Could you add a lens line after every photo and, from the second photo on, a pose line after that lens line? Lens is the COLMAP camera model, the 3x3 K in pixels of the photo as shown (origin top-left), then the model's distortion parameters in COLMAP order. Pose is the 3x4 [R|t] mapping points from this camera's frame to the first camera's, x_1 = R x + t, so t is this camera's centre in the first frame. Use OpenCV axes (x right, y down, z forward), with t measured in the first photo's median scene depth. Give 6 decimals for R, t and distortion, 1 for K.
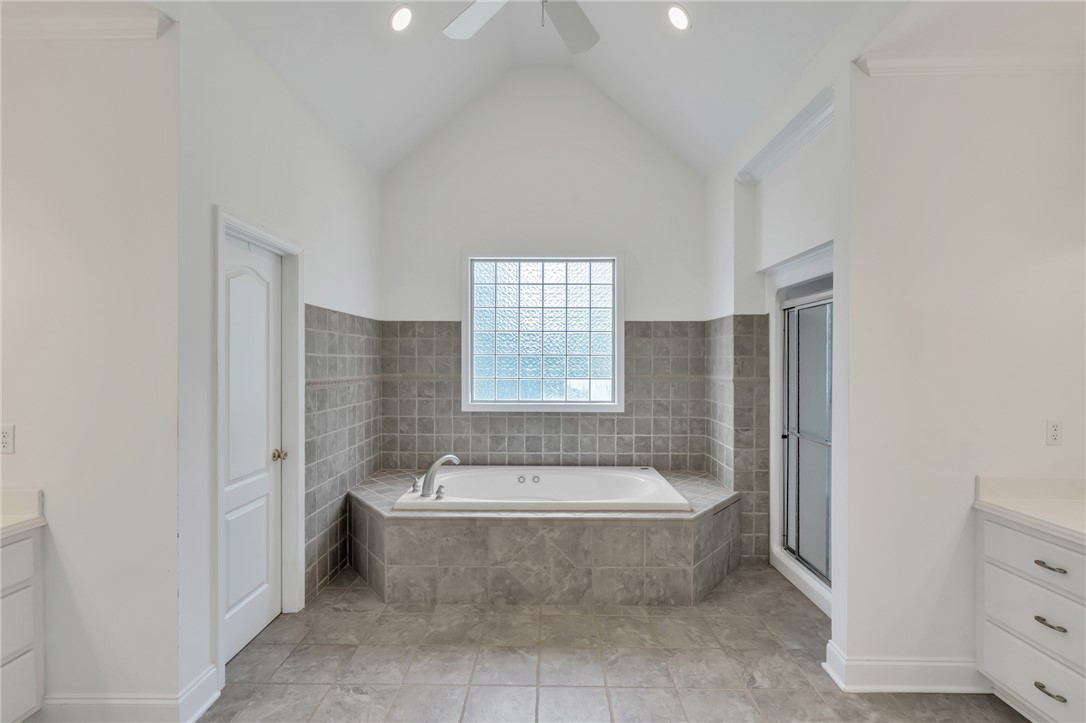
lens RADIAL K [[474.5, 0, 543.0], [0, 474.5, 361.5], [0, 0, 1]] dist [0.001825, 0.001394]
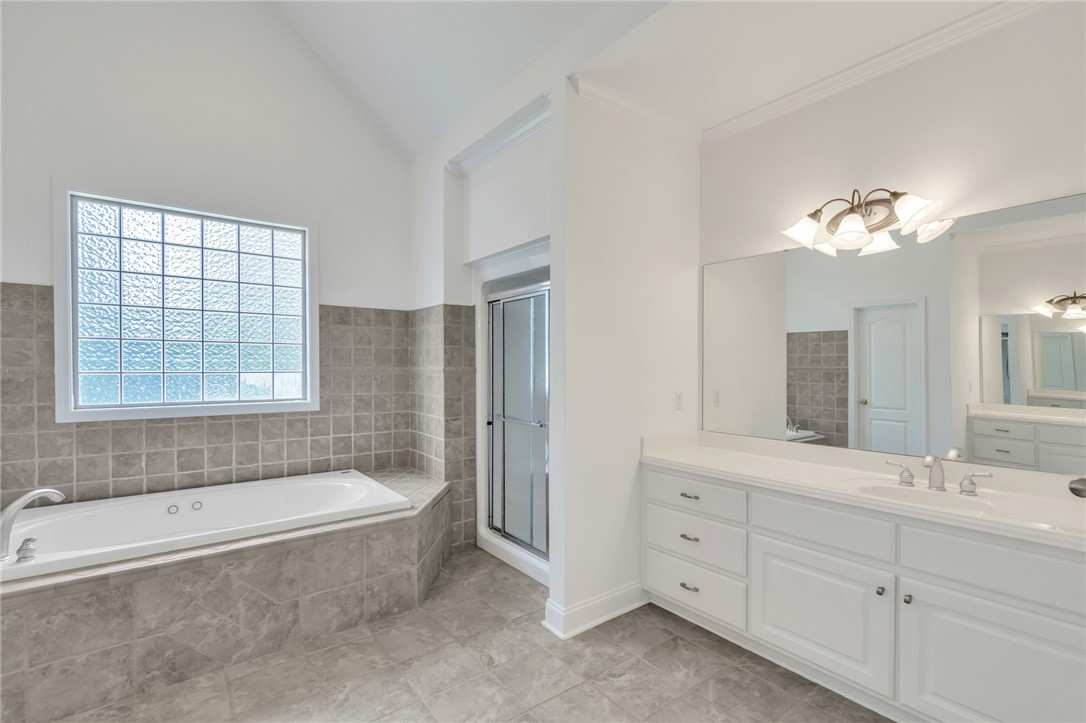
lens RADIAL K [[487.6, 0, 536.9], [0, 487.6, 367.6], [0, 0, 1]] dist [-0.000856, 0.001330]
pose [[0.796008, -0.003441, 0.605276, -0.064322], [-0.002755, 0.999953, 0.009307, 0.026232], [-0.605279, -0.009076, 0.795961, 0.079783]]
